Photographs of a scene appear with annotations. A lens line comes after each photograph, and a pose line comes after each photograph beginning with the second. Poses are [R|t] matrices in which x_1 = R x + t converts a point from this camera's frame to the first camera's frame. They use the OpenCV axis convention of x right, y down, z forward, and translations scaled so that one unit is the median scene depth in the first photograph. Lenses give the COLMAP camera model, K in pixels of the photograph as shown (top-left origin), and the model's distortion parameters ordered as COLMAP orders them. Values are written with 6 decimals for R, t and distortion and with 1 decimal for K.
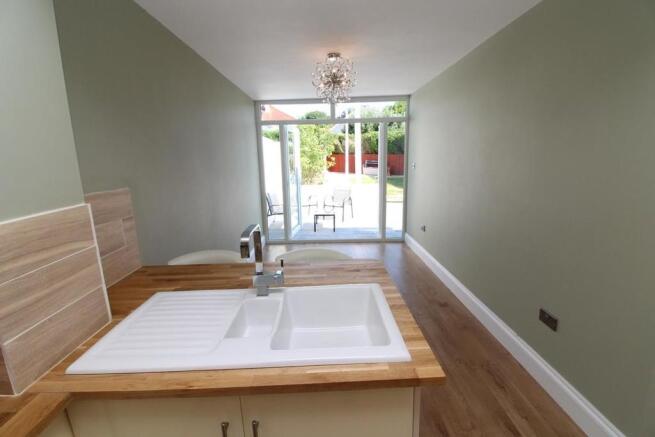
lens RADIAL K [[304.3, 0, 328.6], [0, 304.3, 221.0], [0, 0, 1]] dist [-0.010179, -0.007507]
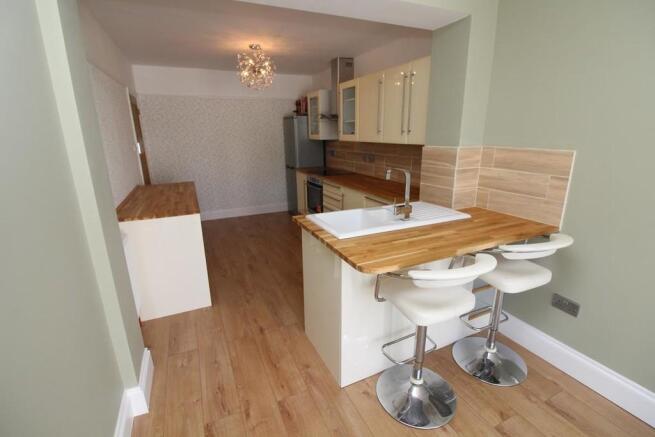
lens RADIAL K [[304.3, 0, 327.3], [0, 304.3, 217.6], [0, 0, 1]] dist [-0.010179, -0.007507]
pose [[-0.918844, 0.133993, -0.371177, 0.561622], [-0.053244, 0.889893, 0.453052, -0.344231], [0.391014, 0.436046, -0.810538, 1.680709]]
